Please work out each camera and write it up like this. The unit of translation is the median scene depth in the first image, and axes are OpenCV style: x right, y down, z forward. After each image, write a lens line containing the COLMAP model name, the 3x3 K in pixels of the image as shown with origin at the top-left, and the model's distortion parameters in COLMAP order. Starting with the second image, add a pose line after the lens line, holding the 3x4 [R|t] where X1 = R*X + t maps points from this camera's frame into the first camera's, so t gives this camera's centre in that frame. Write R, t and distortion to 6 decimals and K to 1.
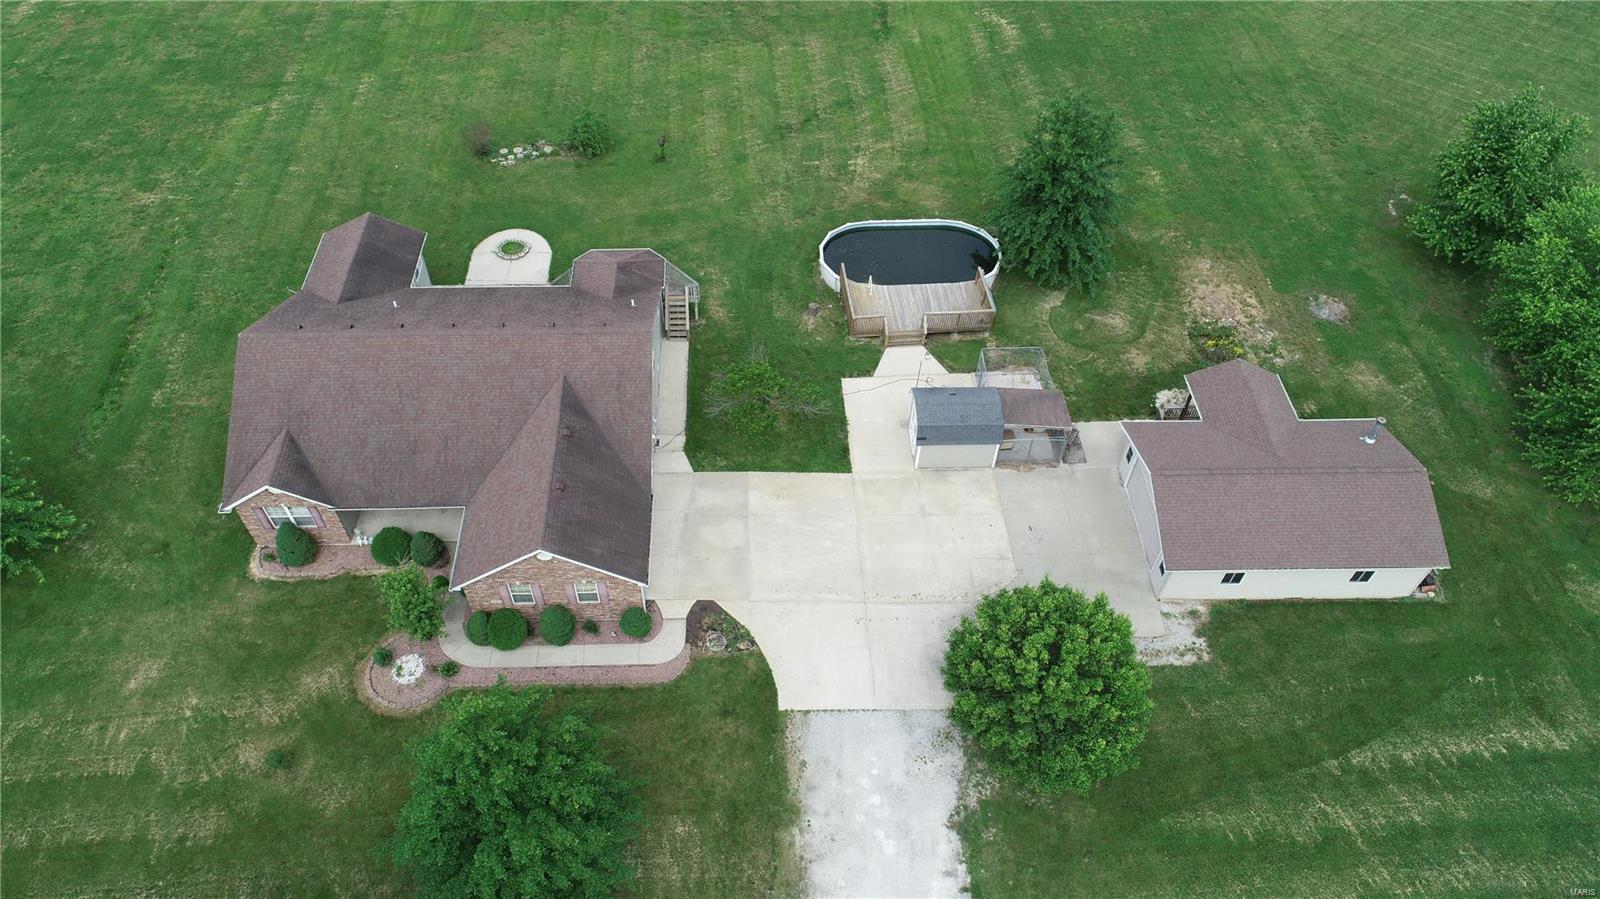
lens RADIAL K [[1079.2, 0, 806.2], [0, 1079.2, 448.3], [0, 0, 1]] dist [-0.001132, 0.003008]
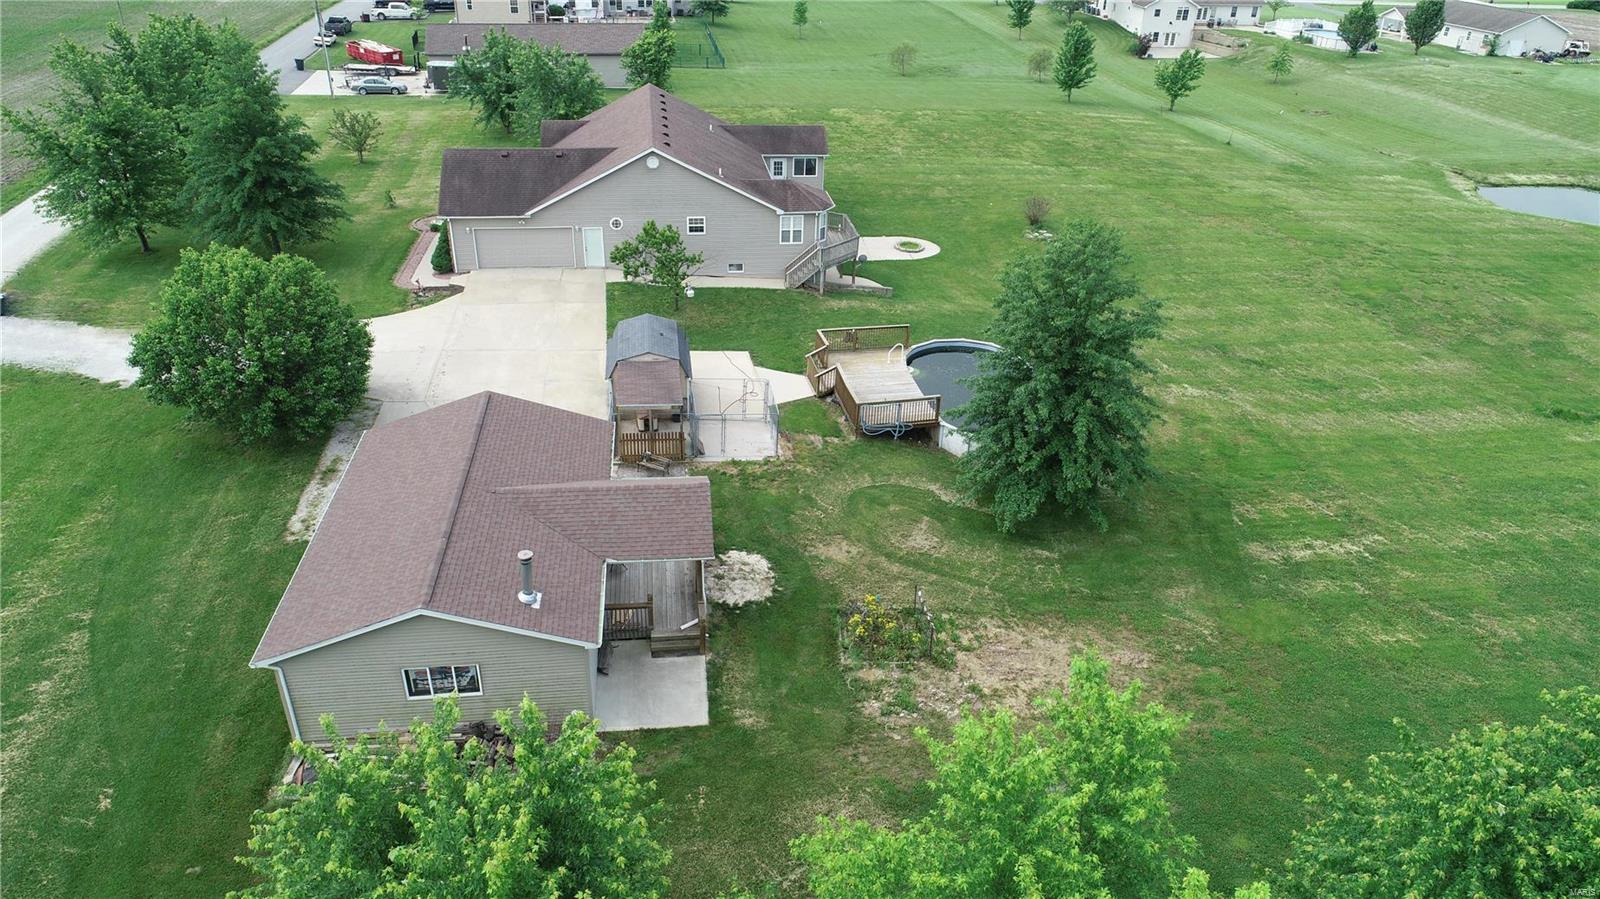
lens RADIAL K [[1079.2, 0, 801.4], [0, 1079.2, 450.3], [0, 0, 1]] dist [-0.001132, 0.003008]
pose [[0.087349, 0.455446, -0.885968, 1.074462], [-0.774251, 0.590652, 0.227299, -0.313778], [0.626821, 0.666107, 0.404223, 0.871558]]
